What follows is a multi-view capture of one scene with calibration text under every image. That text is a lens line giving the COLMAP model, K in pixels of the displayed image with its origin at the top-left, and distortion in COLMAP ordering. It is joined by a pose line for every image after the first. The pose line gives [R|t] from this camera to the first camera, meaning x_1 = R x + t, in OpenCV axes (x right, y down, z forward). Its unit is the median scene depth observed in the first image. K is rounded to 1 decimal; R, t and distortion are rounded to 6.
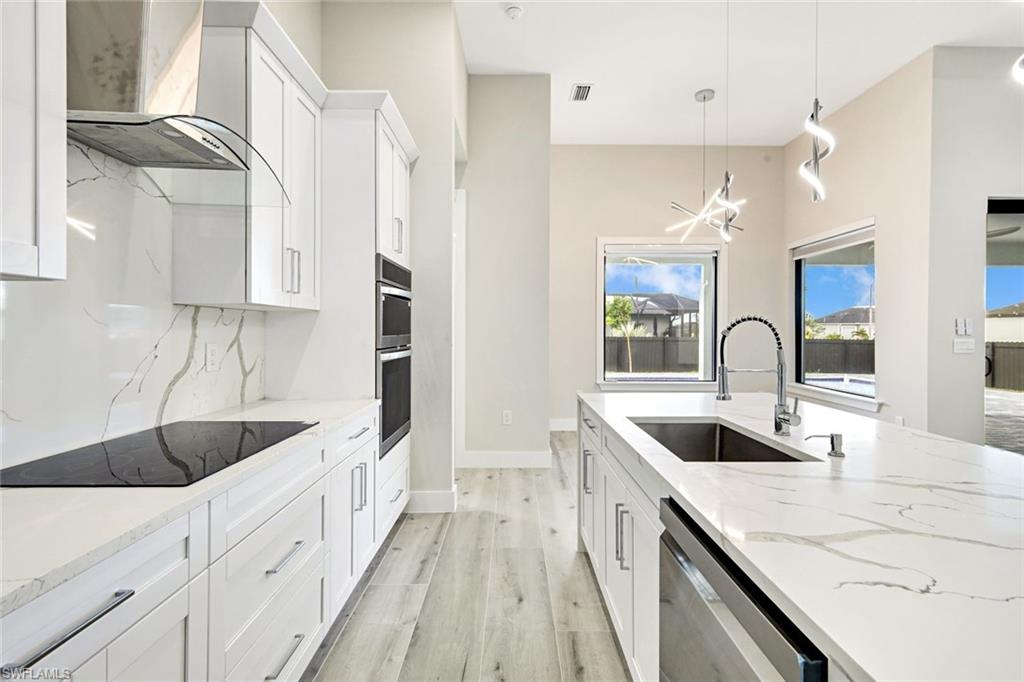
lens RADIAL K [[483.9, 0, 517.6], [0, 483.9, 330.3], [0, 0, 1]] dist [0.013777, 0.000128]
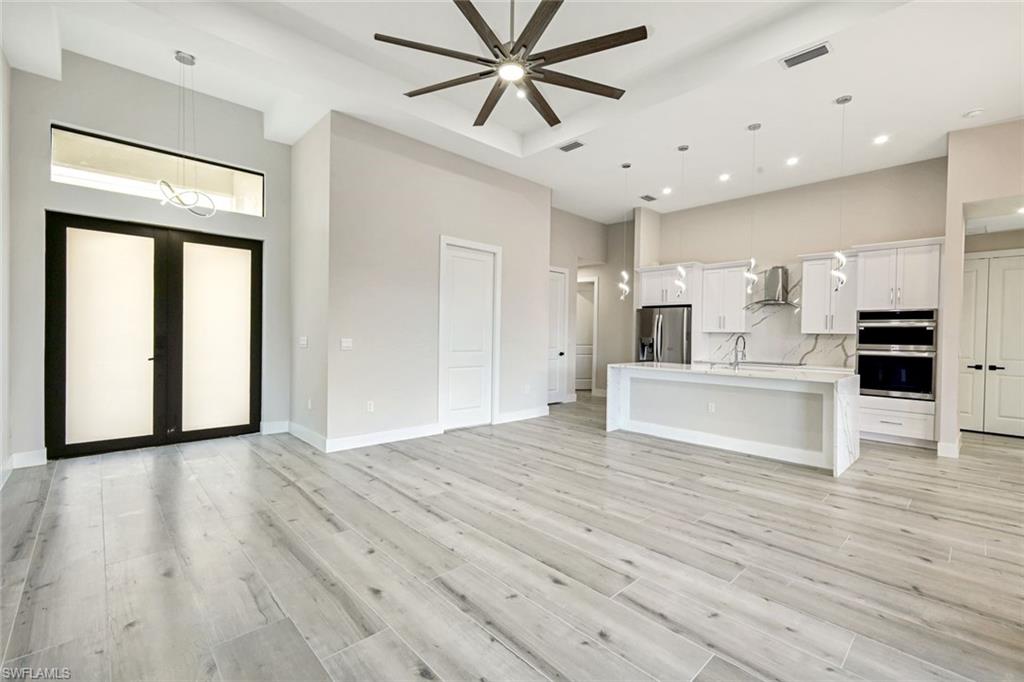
lens RADIAL K [[444.1, 0, 512.9], [0, 444.1, 337.2], [0, 0, 1]] dist [0.003402, 0.000376]
pose [[-0.732434, -0.010077, -0.680764, 1.111038], [-0.018849, 0.999807, 0.005481, -0.000553], [0.680577, 0.016846, -0.732483, 0.645495]]
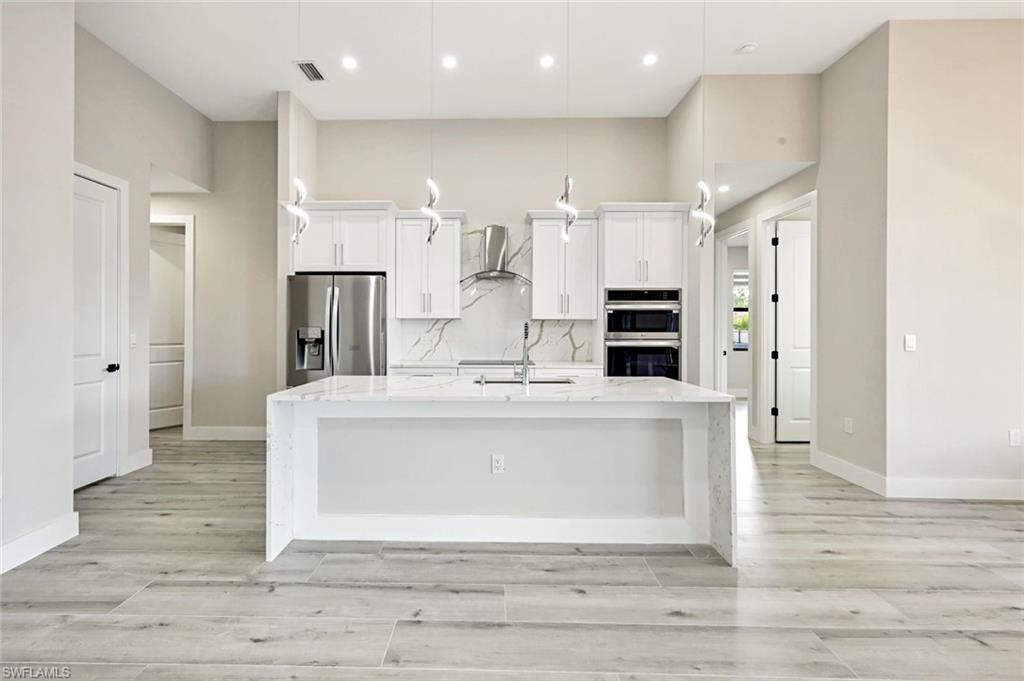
lens RADIAL K [[480.4, 0, 485.2], [0, 480.4, 326.8], [0, 0, 1]] dist [0.001455, 0.000104]
pose [[-0.033998, -0.002686, -0.999418, 0.696267], [-0.003190, 0.999992, -0.002579, -0.001006], [0.999417, 0.003100, -0.034006, 0.265186]]
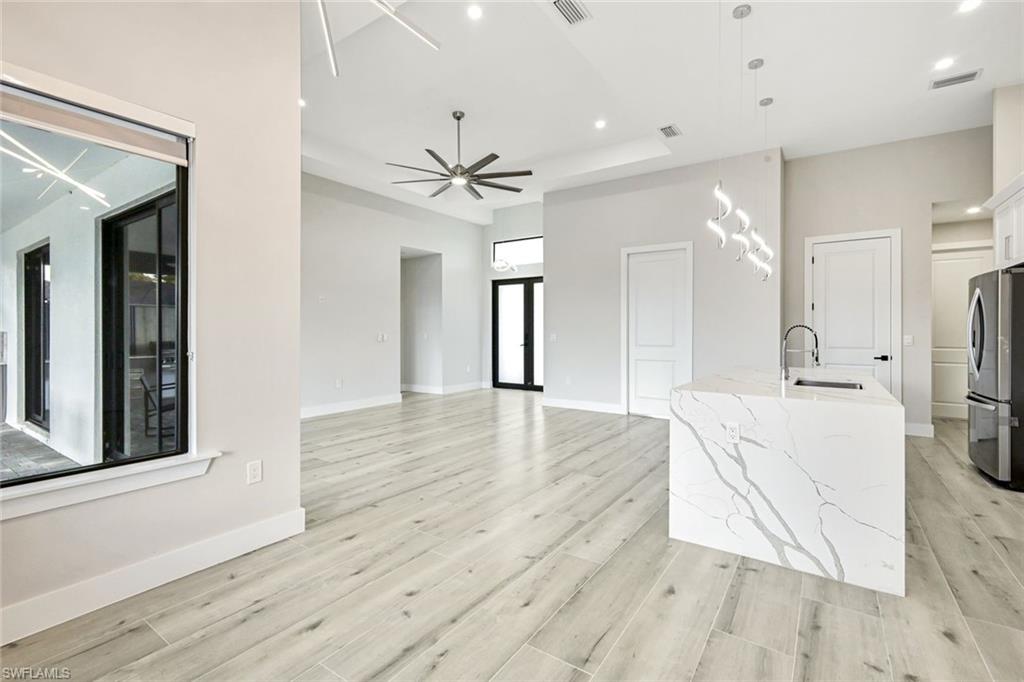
lens RADIAL K [[459.1, 0, 515.6], [0, 459.1, 329.3], [0, 0, 1]] dist [0.003247, 0.000520]
pose [[-0.820706, -0.002103, 0.571346, 0.105490], [-0.001780, 0.999998, 0.001124, -0.002977], [-0.571347, -0.000095, -0.820708, 0.971560]]
